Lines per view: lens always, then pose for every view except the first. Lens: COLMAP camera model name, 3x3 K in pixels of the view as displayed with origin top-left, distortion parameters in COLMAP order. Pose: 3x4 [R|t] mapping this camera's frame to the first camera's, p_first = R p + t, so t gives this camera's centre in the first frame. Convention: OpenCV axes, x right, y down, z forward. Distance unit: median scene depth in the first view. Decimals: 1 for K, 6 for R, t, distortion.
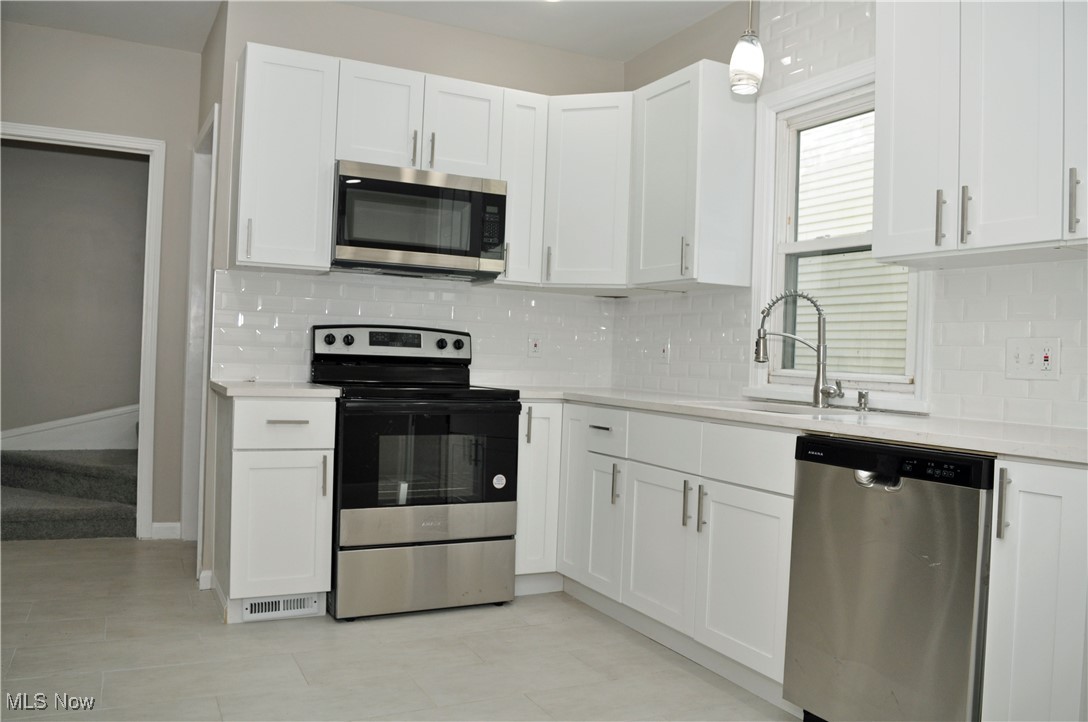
lens RADIAL K [[839.9, 0, 544.0], [0, 839.9, 361.0], [0, 0, 1]] dist [-0.093029, 0.035028]
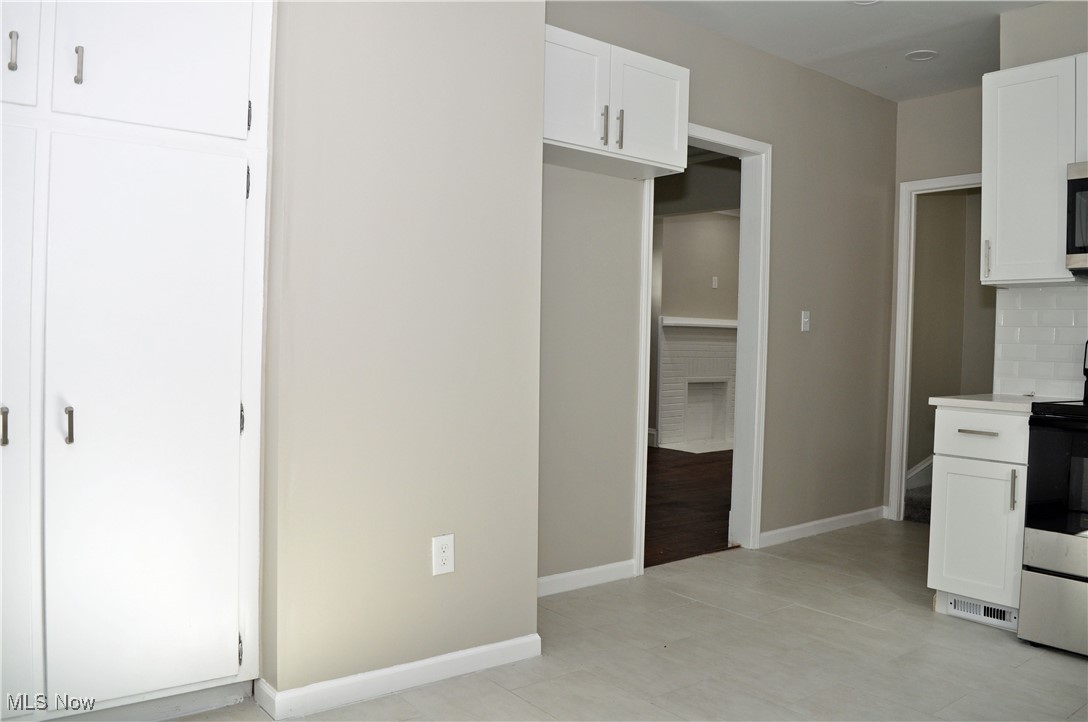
lens RADIAL K [[839.9, 0, 544.0], [0, 839.9, 361.0], [0, 0, 1]] dist [-0.093029, 0.035028]
pose [[0.199610, -0.011394, -0.979809, 0.870972], [-0.018777, 0.999704, -0.015451, 0.013790], [0.979695, 0.021482, 0.199338, 0.380514]]
